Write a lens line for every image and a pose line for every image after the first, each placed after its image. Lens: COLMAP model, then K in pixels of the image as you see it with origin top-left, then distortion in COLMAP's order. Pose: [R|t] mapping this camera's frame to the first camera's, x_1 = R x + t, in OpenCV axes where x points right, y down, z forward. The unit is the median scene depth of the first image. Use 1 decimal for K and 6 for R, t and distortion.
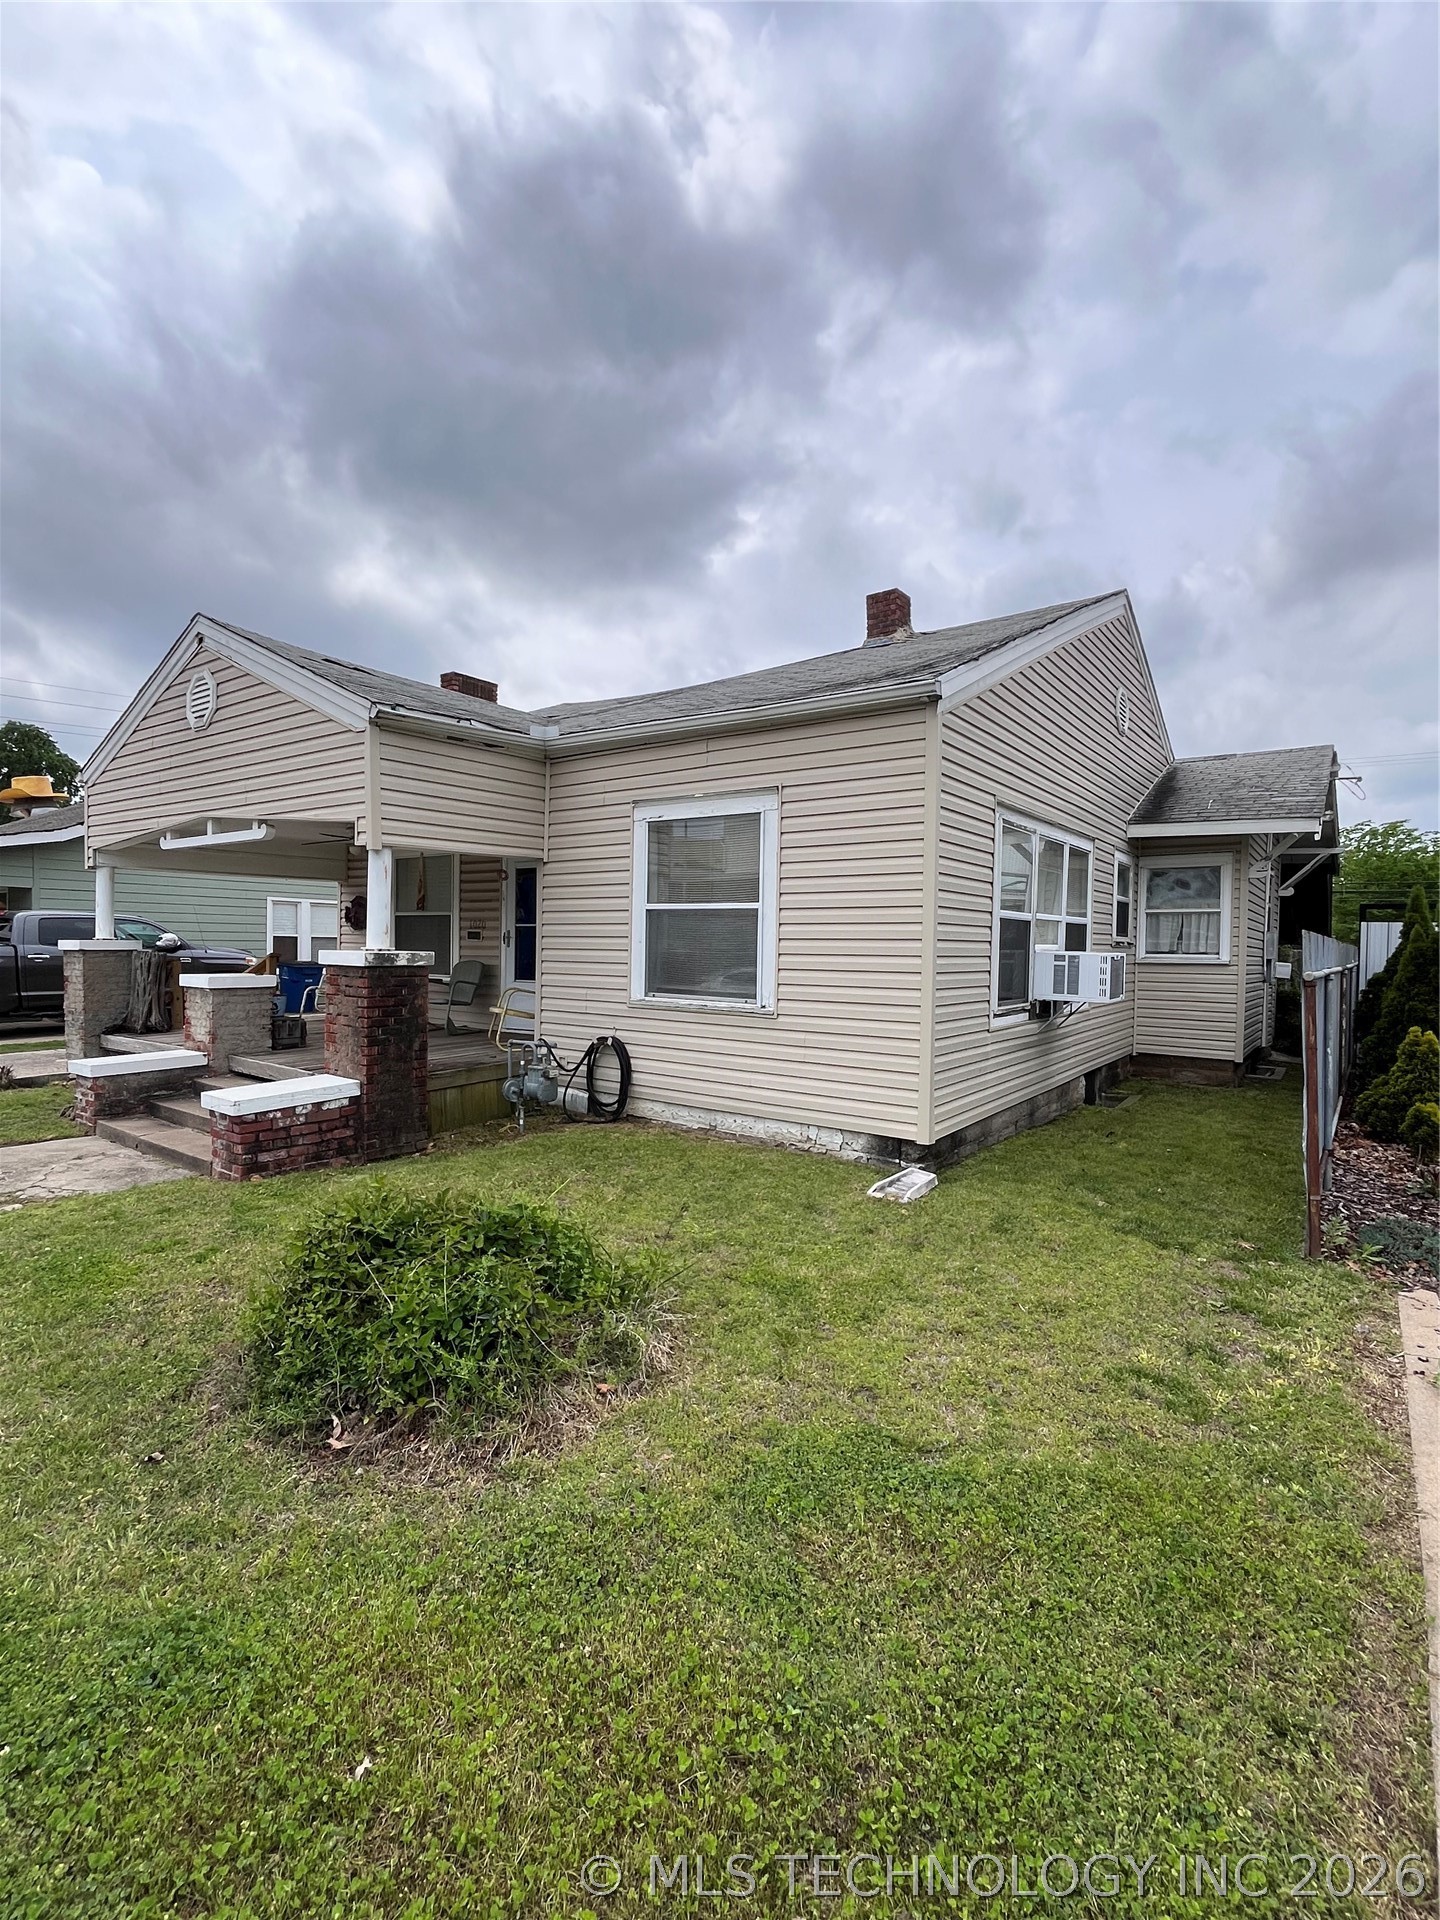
lens RADIAL K [[898.1, 0, 726.8], [0, 898.1, 959.1], [0, 0, 1]] dist [-0.003028, -0.001301]
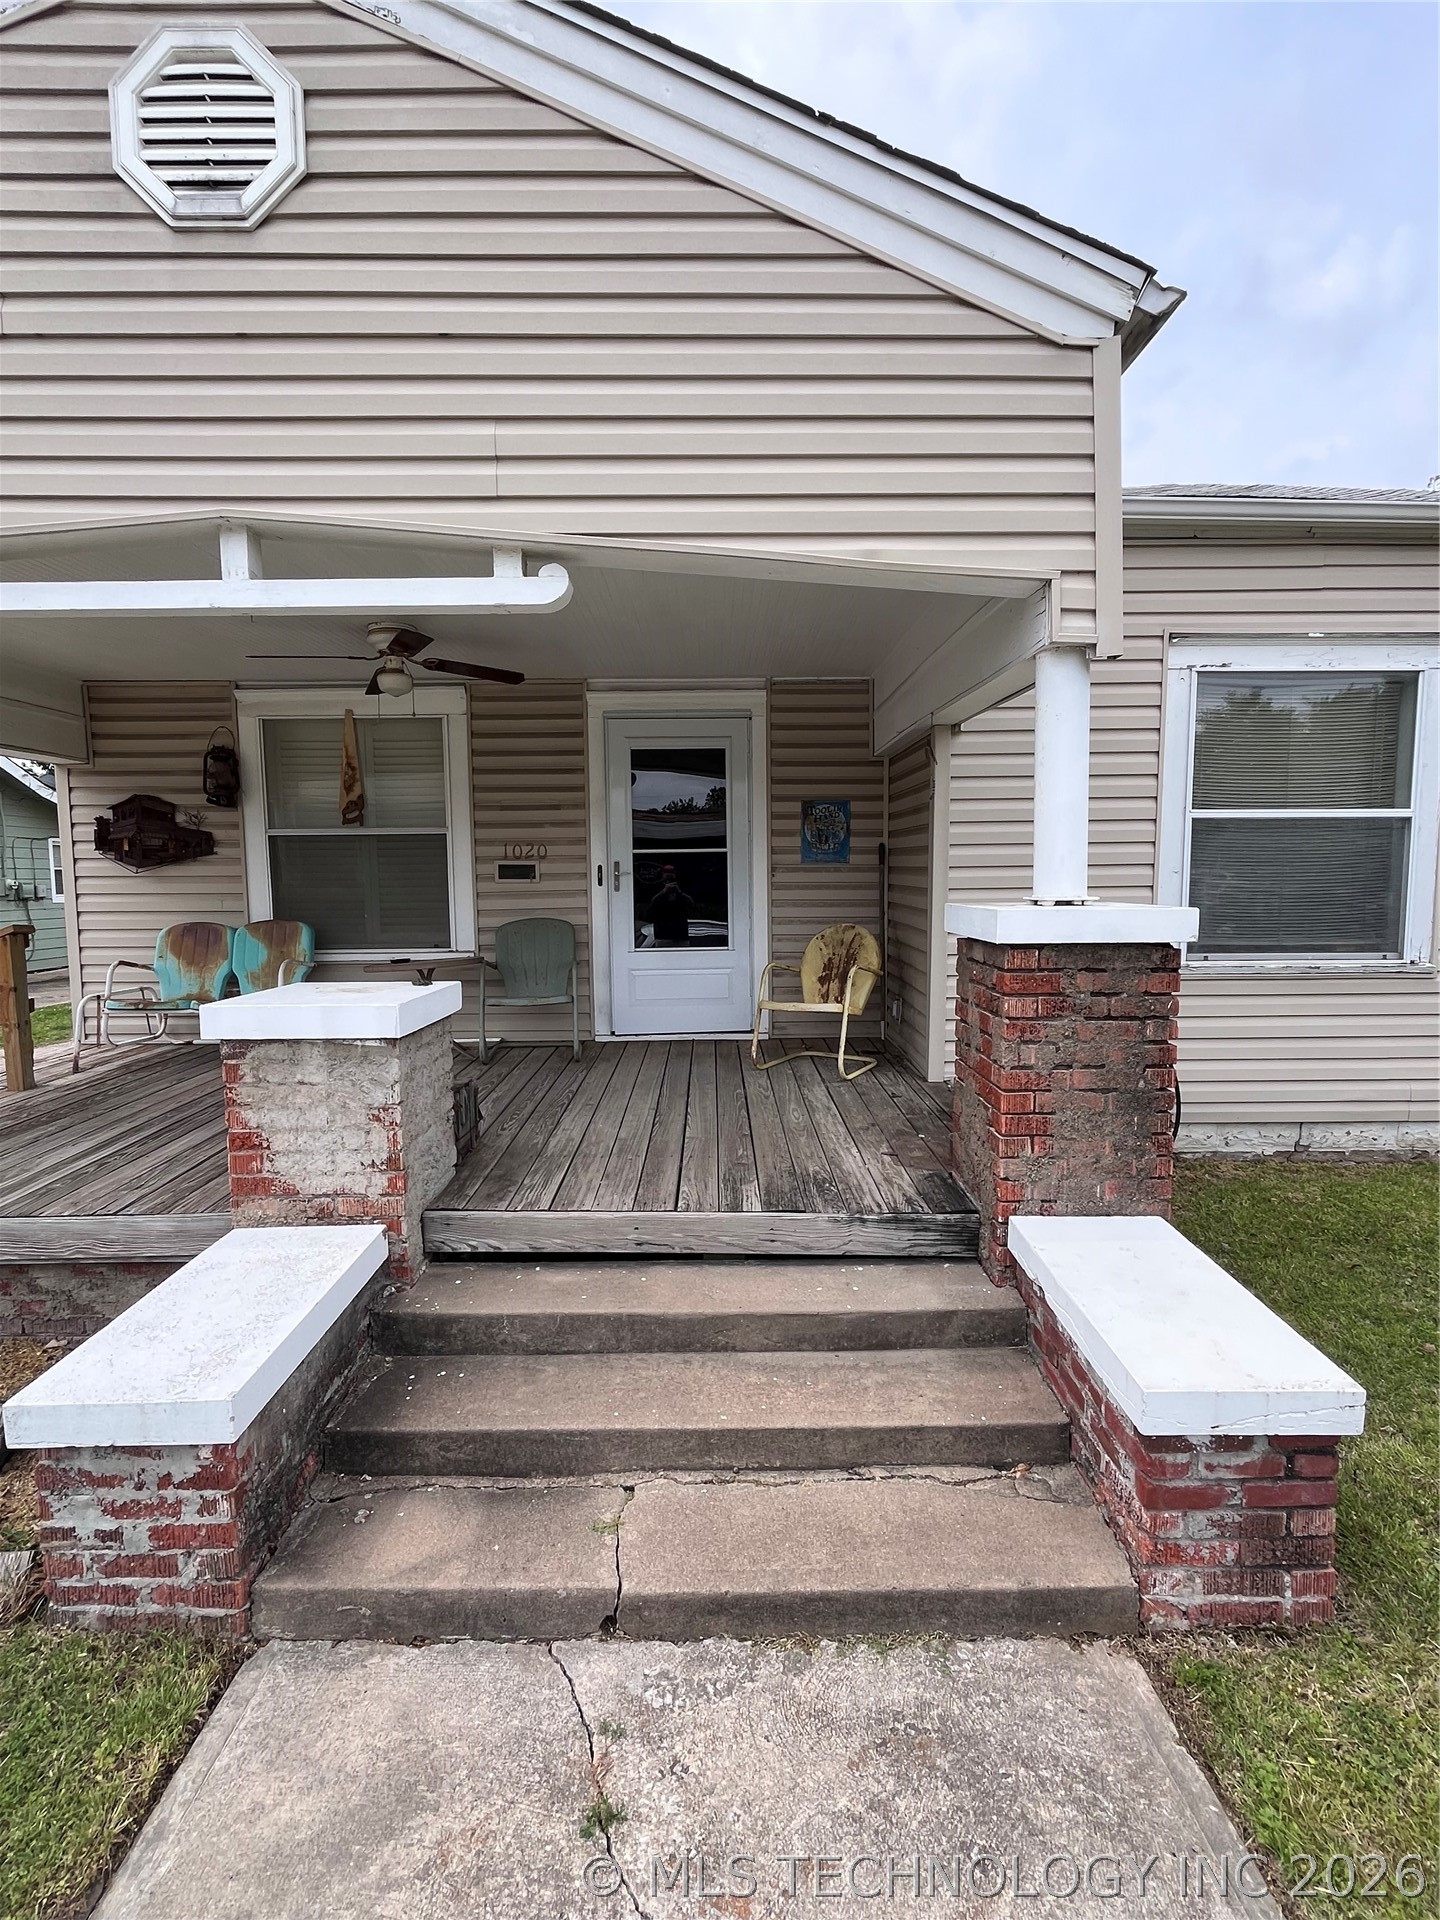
lens RADIAL K [[898.1, 0, 724.5], [0, 898.1, 957.4], [0, 0, 1]] dist [-0.003028, -0.001301]
pose [[0.807383, -0.076363, 0.585065, -0.706277], [0.033348, 0.995910, 0.083966, -0.022935], [-0.589085, -0.048282, 0.806628, 0.687467]]
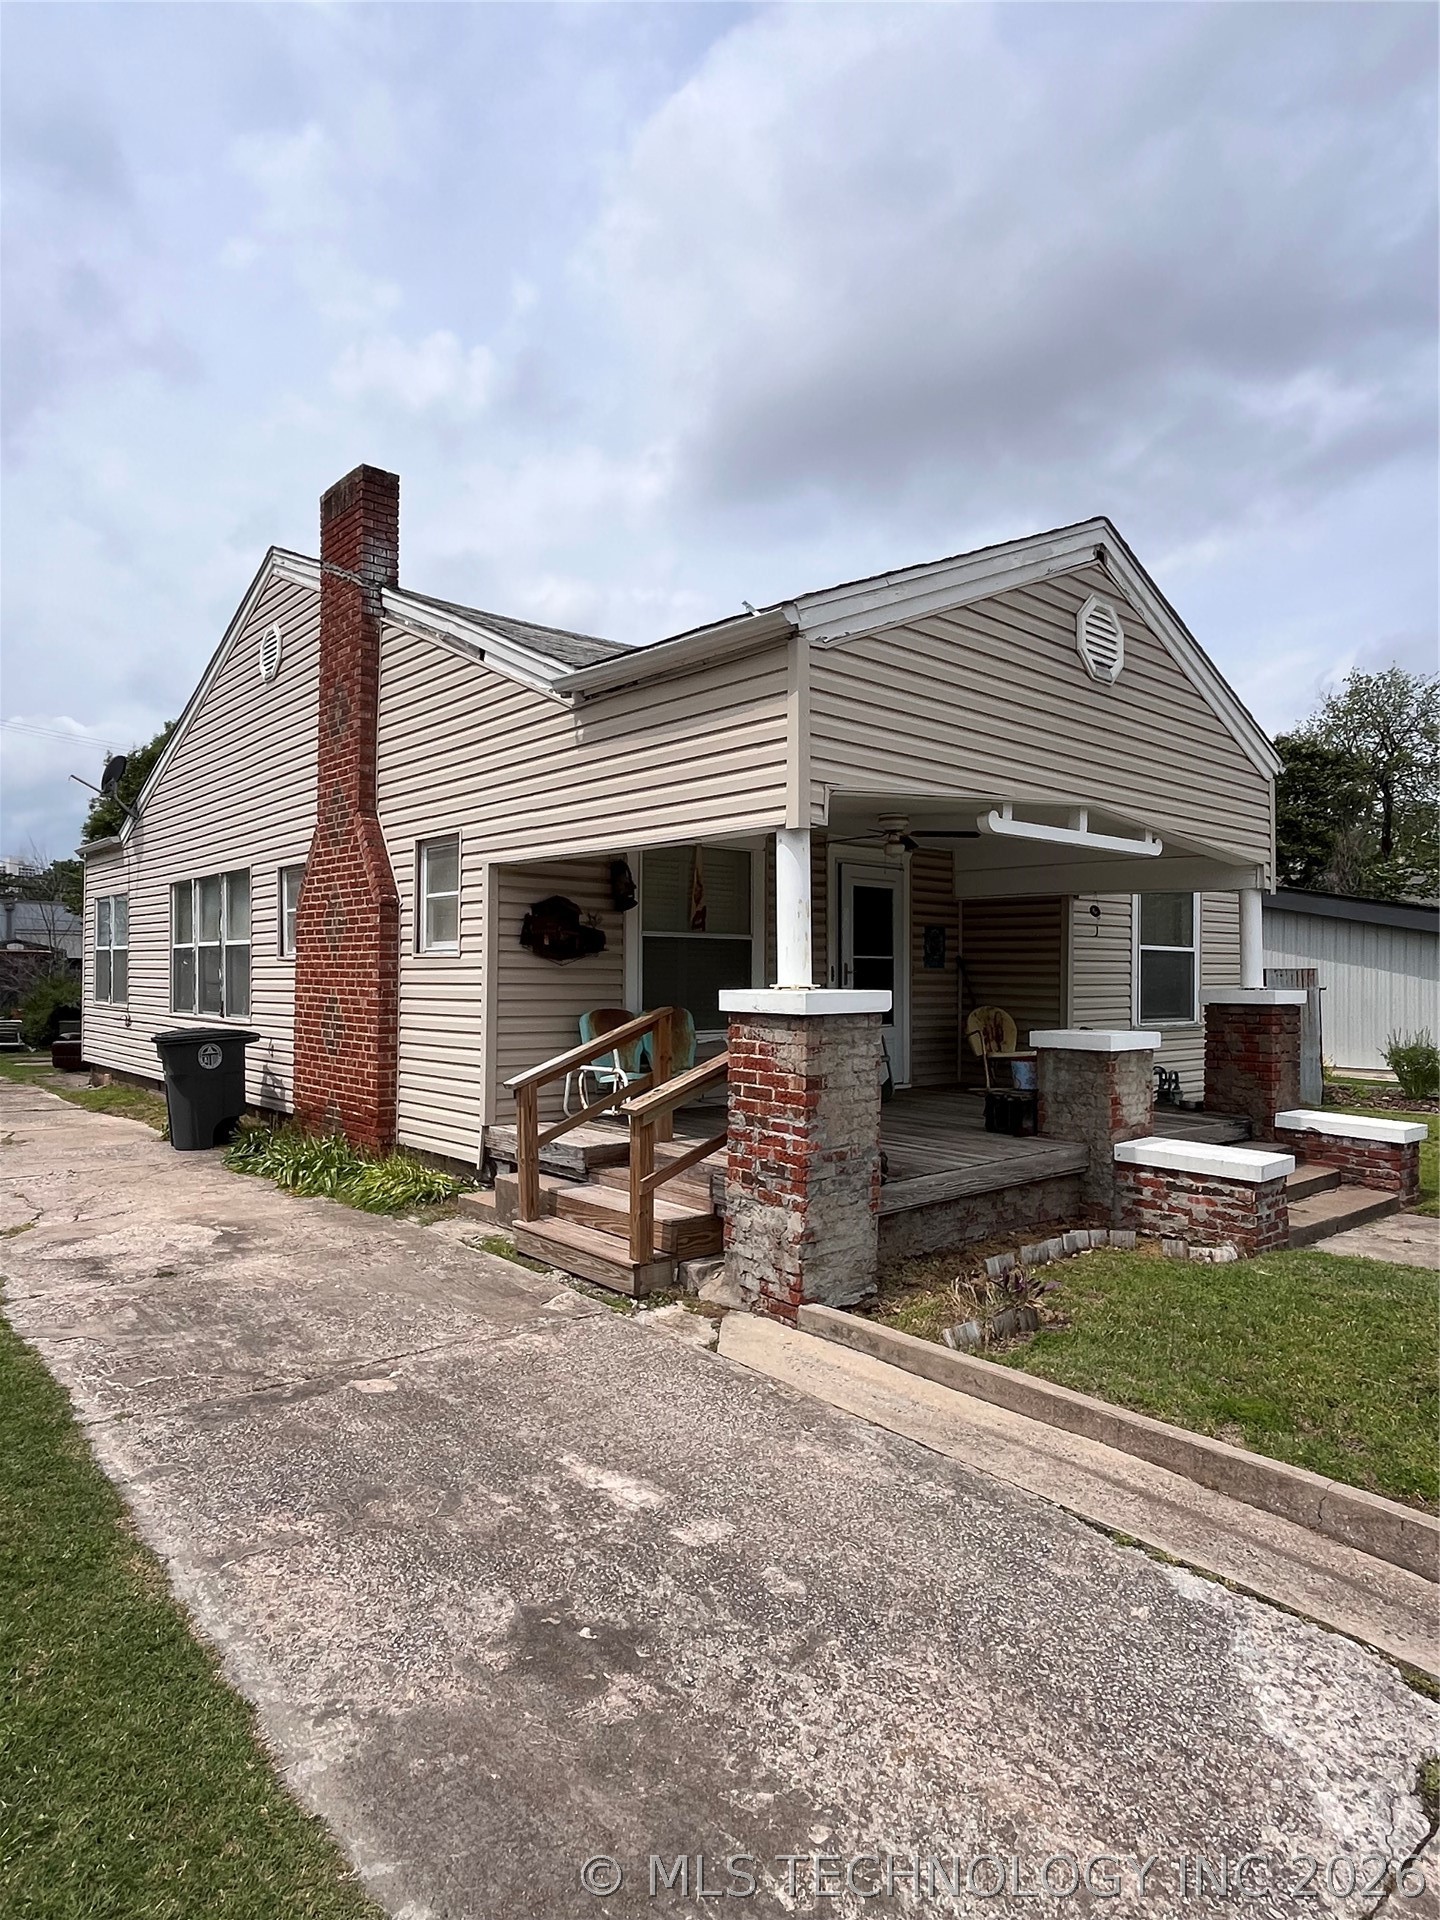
lens RADIAL K [[1110.3, 0, 713.0], [0, 1110.3, 959.9], [0, 0, 1]] dist [-0.008019, -0.001429]
pose [[0.235881, -0.000648, 0.971782, -1.640749], [0.016339, 0.999861, -0.003299, -0.045819], [-0.971645, 0.016656, 0.235859, 1.197955]]
